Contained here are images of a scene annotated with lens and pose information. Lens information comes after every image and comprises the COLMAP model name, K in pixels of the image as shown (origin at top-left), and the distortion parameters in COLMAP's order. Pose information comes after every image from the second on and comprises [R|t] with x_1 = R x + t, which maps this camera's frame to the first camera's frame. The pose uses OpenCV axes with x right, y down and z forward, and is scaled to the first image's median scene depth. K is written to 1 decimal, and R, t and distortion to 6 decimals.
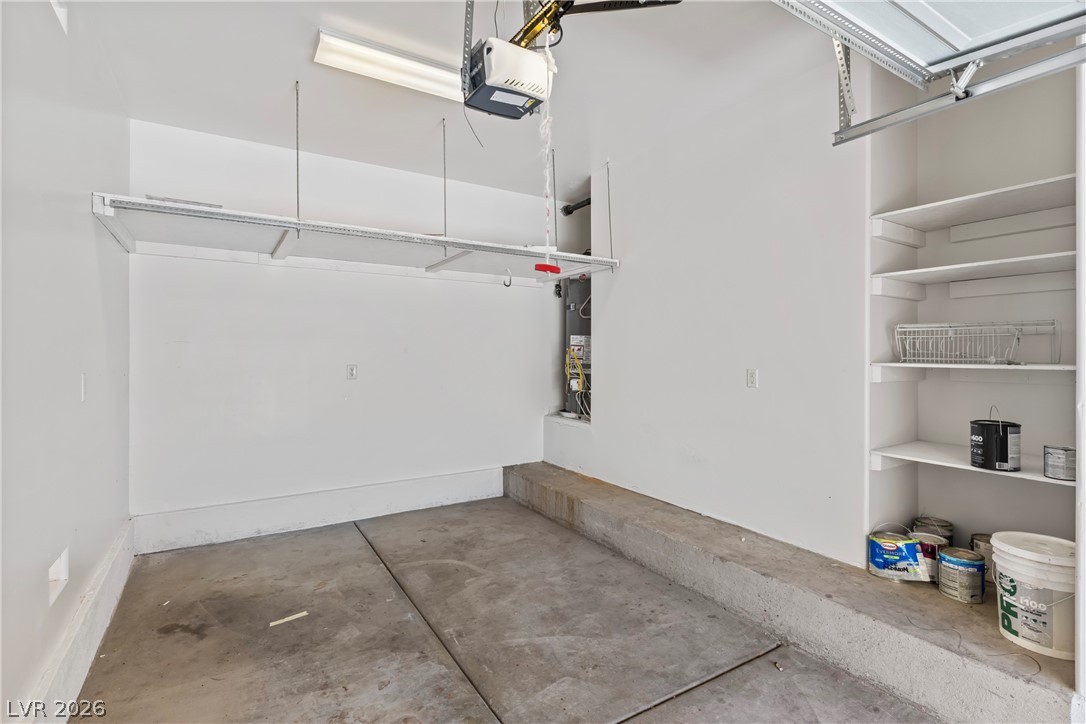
lens RADIAL K [[541.4, 0, 574.6], [0, 541.4, 356.1], [0, 0, 1]] dist [0.001160, 0.000683]
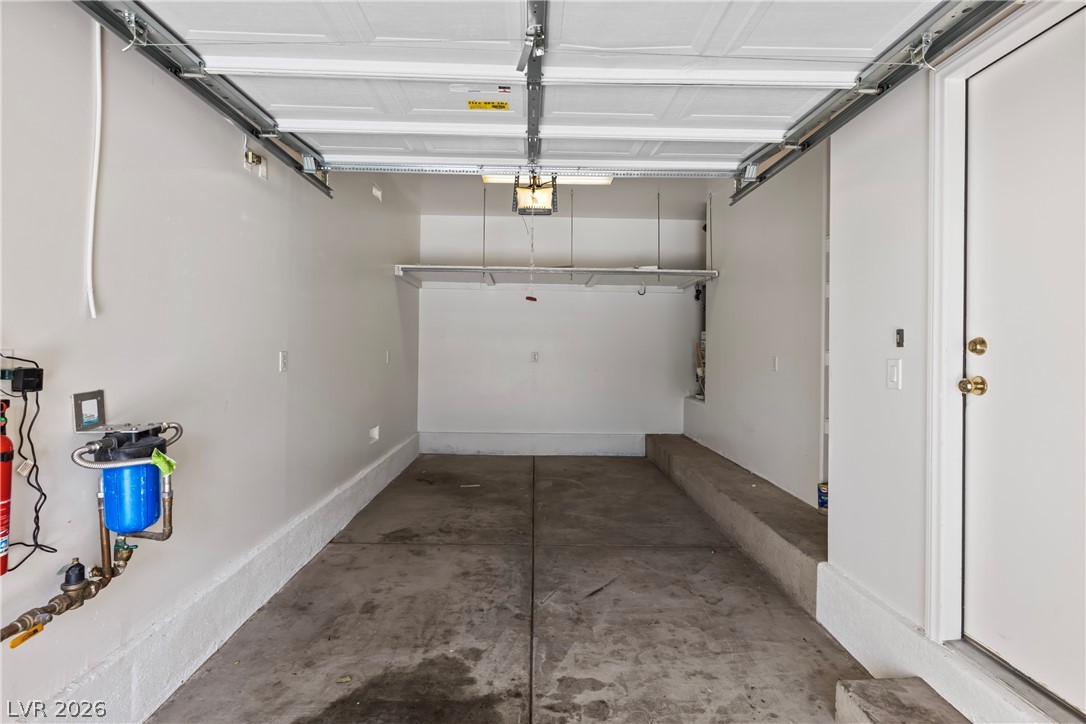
lens RADIAL K [[541.4, 0, 541.8], [0, 541.4, 355.6], [0, 0, 1]] dist [0.001160, 0.000683]
pose [[0.852391, 0.014951, -0.522691, 0.631938], [-0.014077, 0.999885, 0.005643, 0.026578], [0.522715, 0.002548, 0.852504, -0.442309]]
